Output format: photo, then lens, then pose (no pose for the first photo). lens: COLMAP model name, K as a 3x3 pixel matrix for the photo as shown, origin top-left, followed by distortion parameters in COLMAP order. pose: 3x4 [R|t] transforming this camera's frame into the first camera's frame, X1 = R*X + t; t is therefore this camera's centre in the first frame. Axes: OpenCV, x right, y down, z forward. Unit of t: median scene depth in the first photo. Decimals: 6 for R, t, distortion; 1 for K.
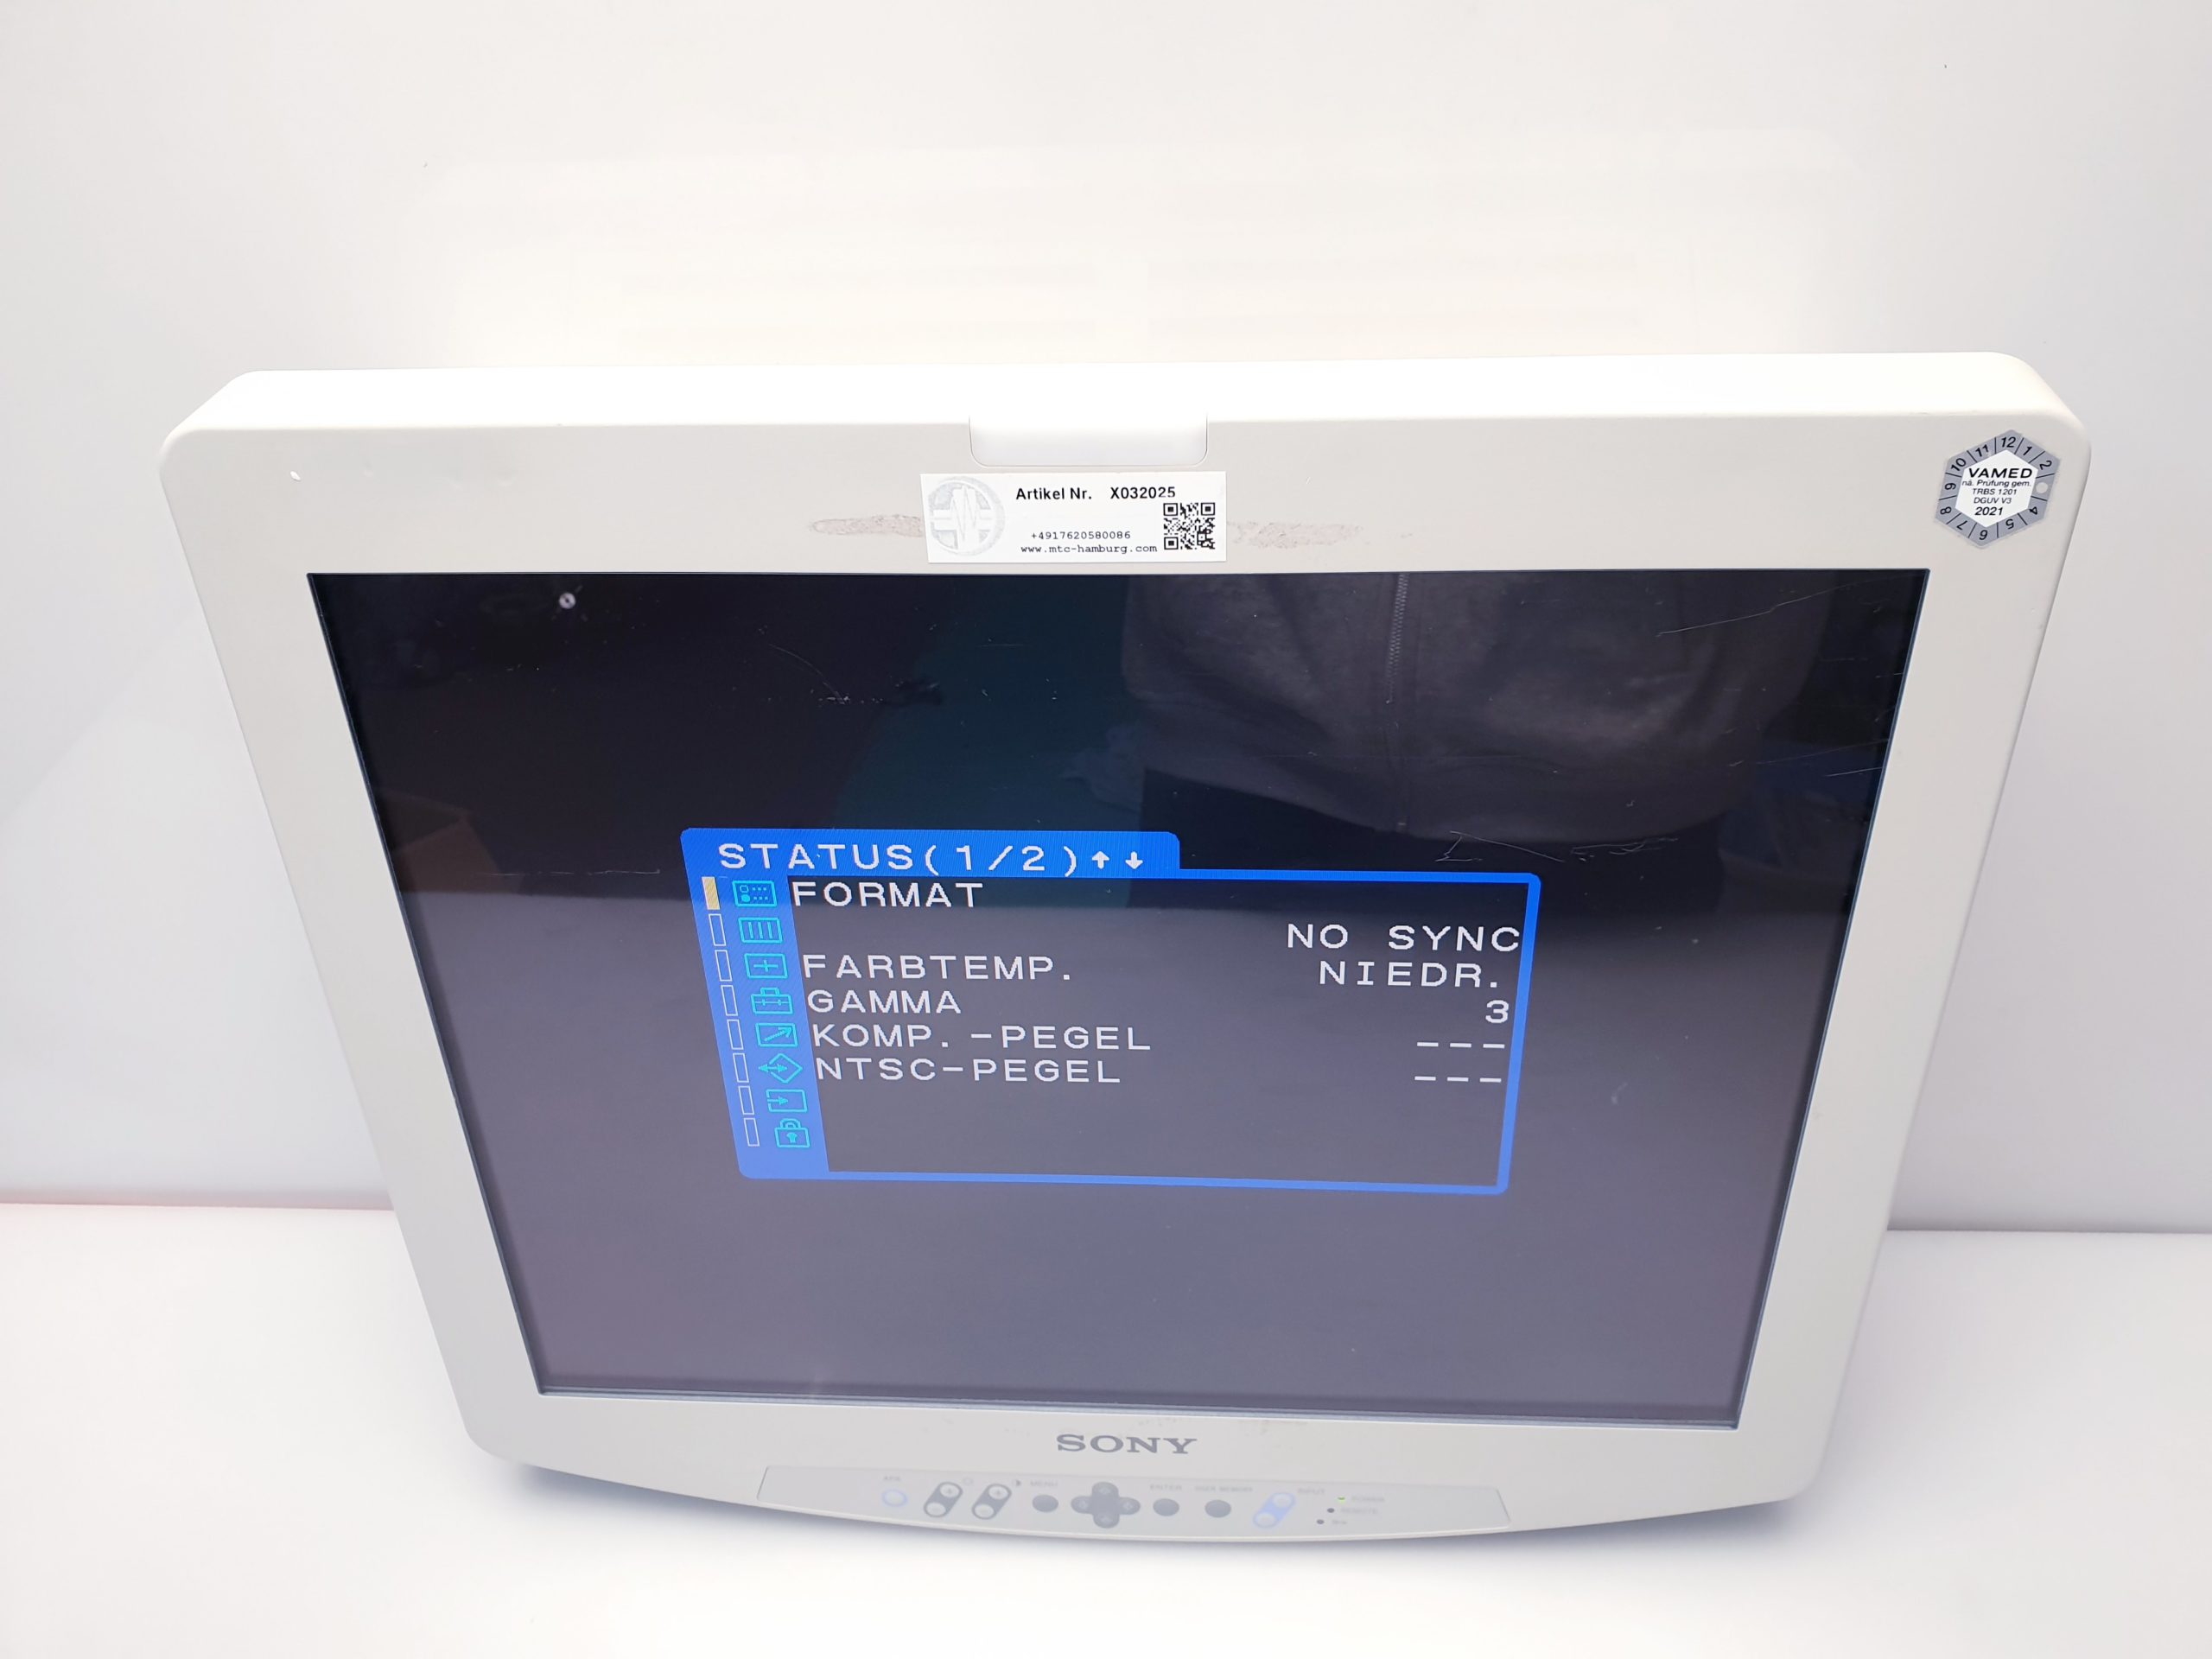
lens RADIAL K [[1836.4, 0, 1125.9], [0, 1836.4, 826.8], [0, 0, 1]] dist [0.028881, -0.076242]
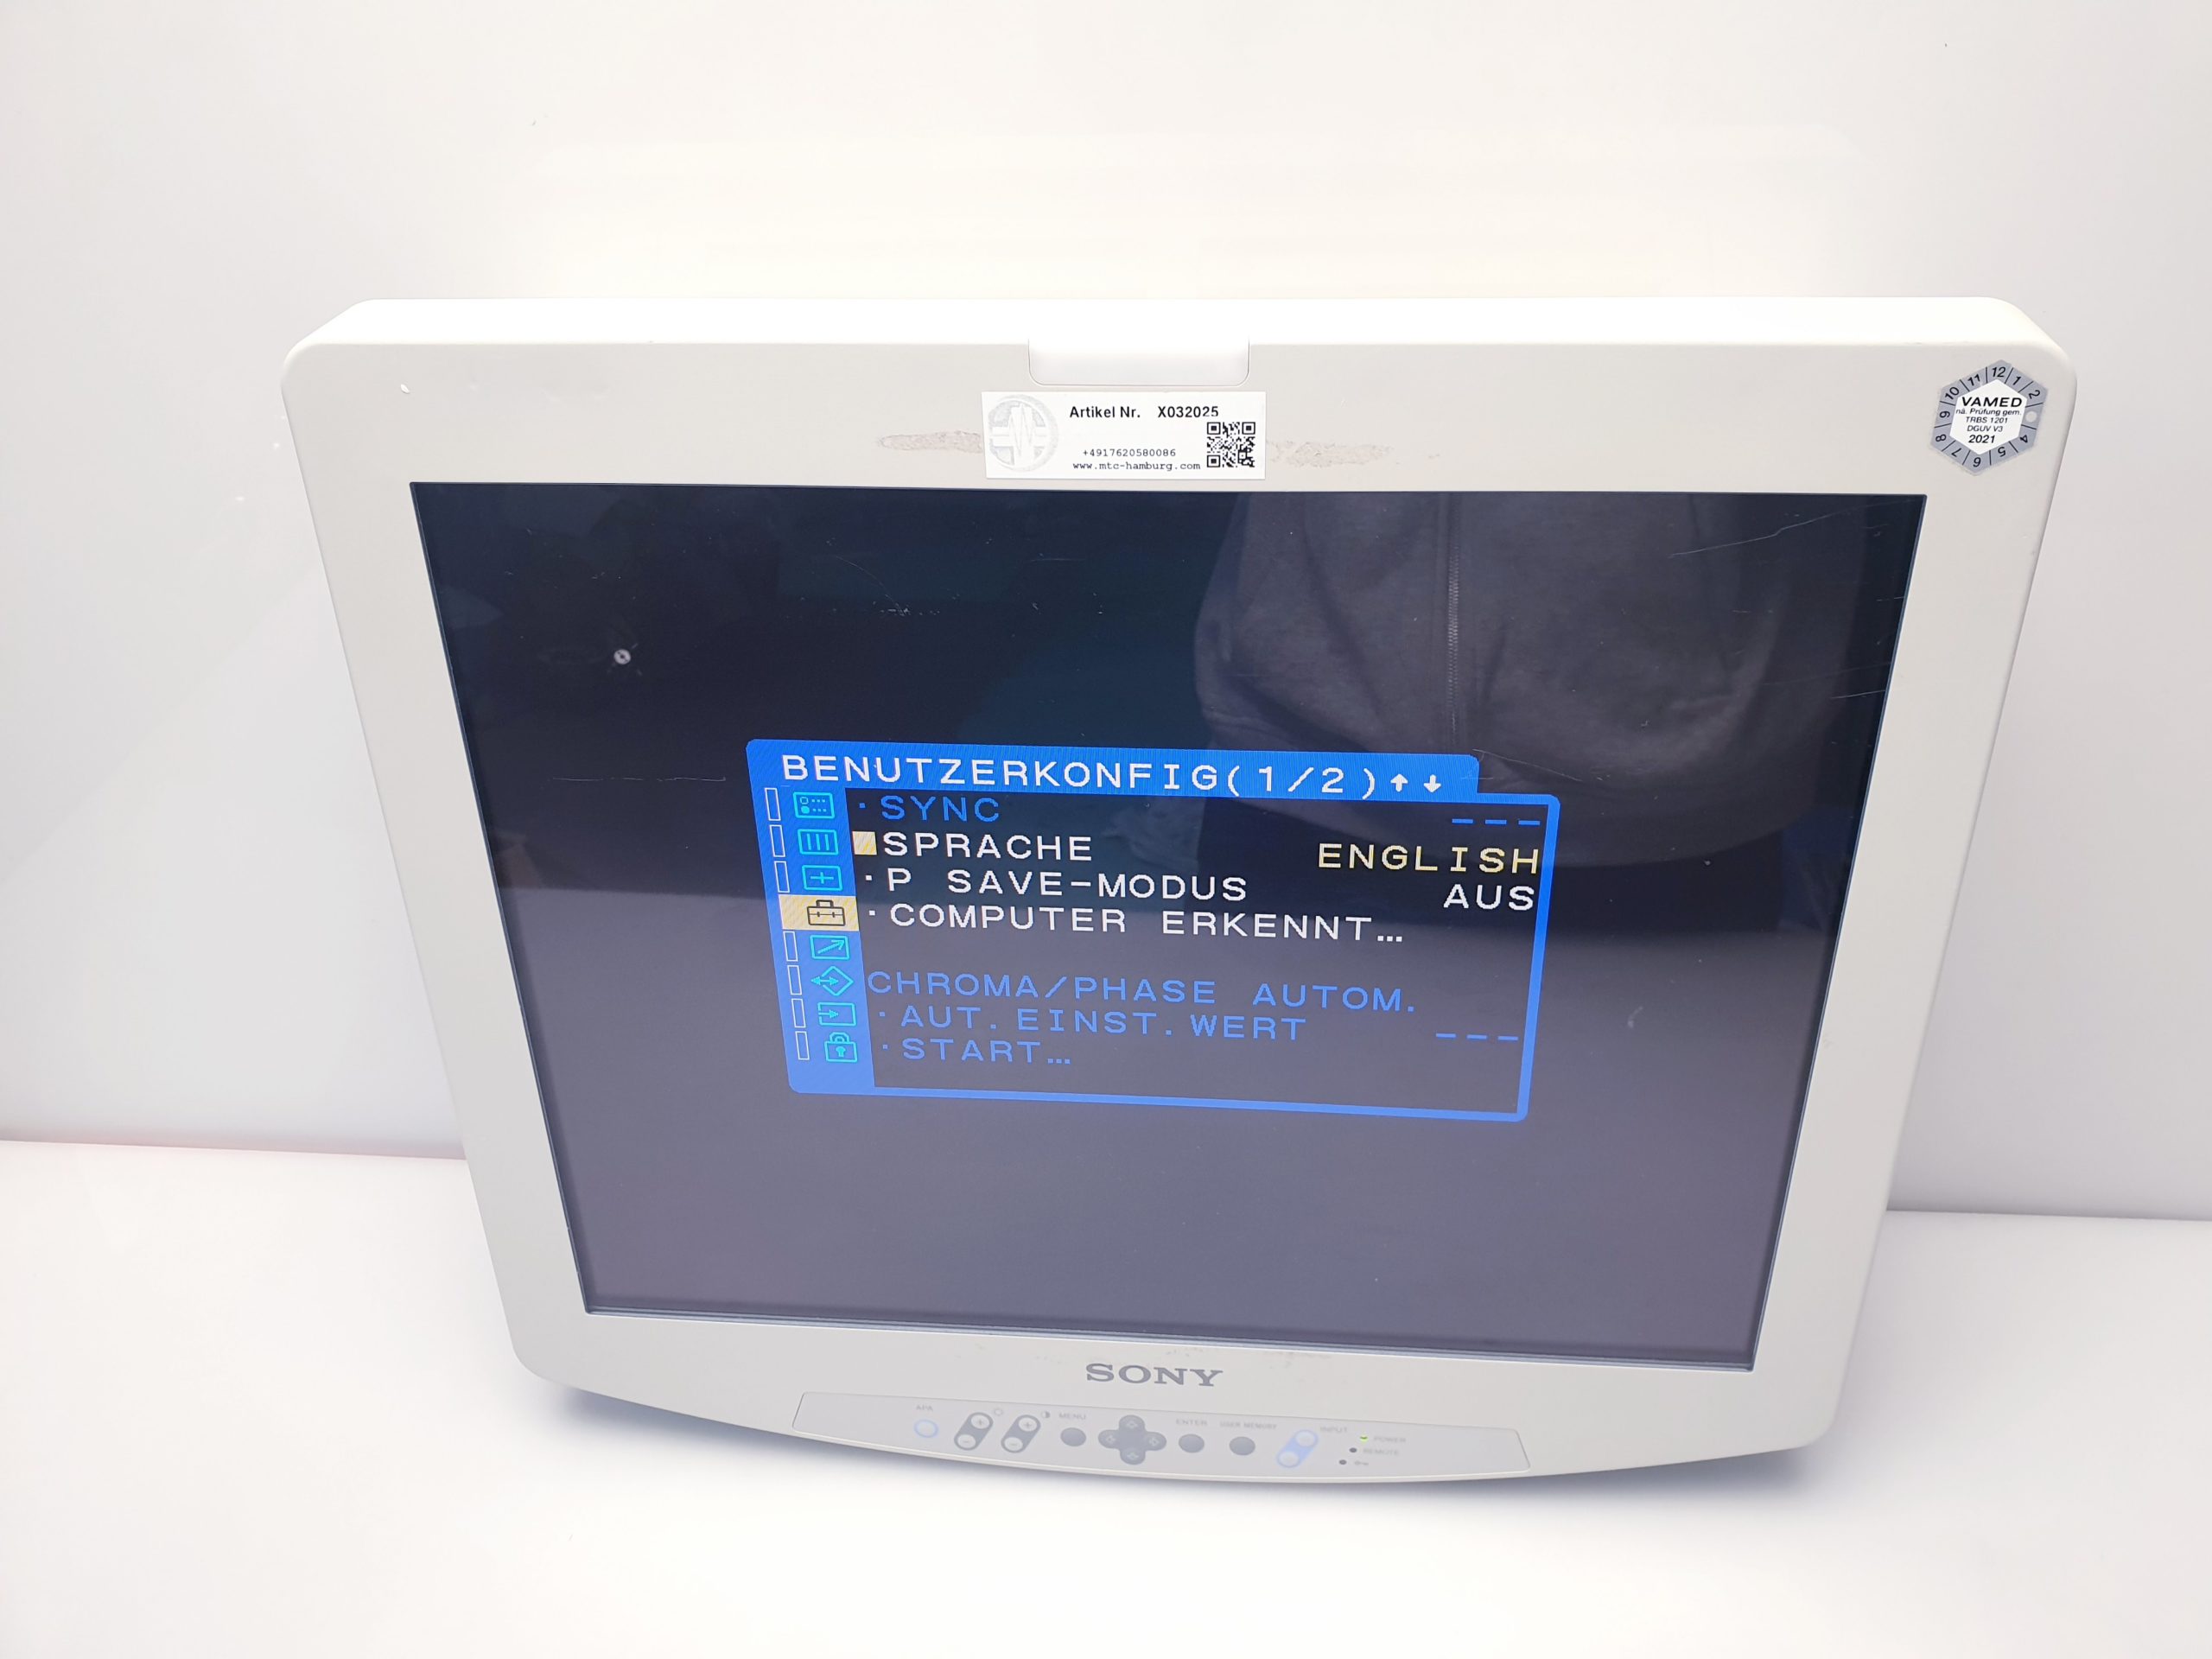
lens RADIAL K [[1836.4, 0, 1129.4], [0, 1836.4, 810.8], [0, 0, 1]] dist [0.028881, -0.076242]
pose [[0.999570, 0.020633, -0.020856, 0.001847], [-0.021828, 0.998033, -0.058764, 0.099522], [0.019603, 0.059194, 0.998054, -0.051610]]
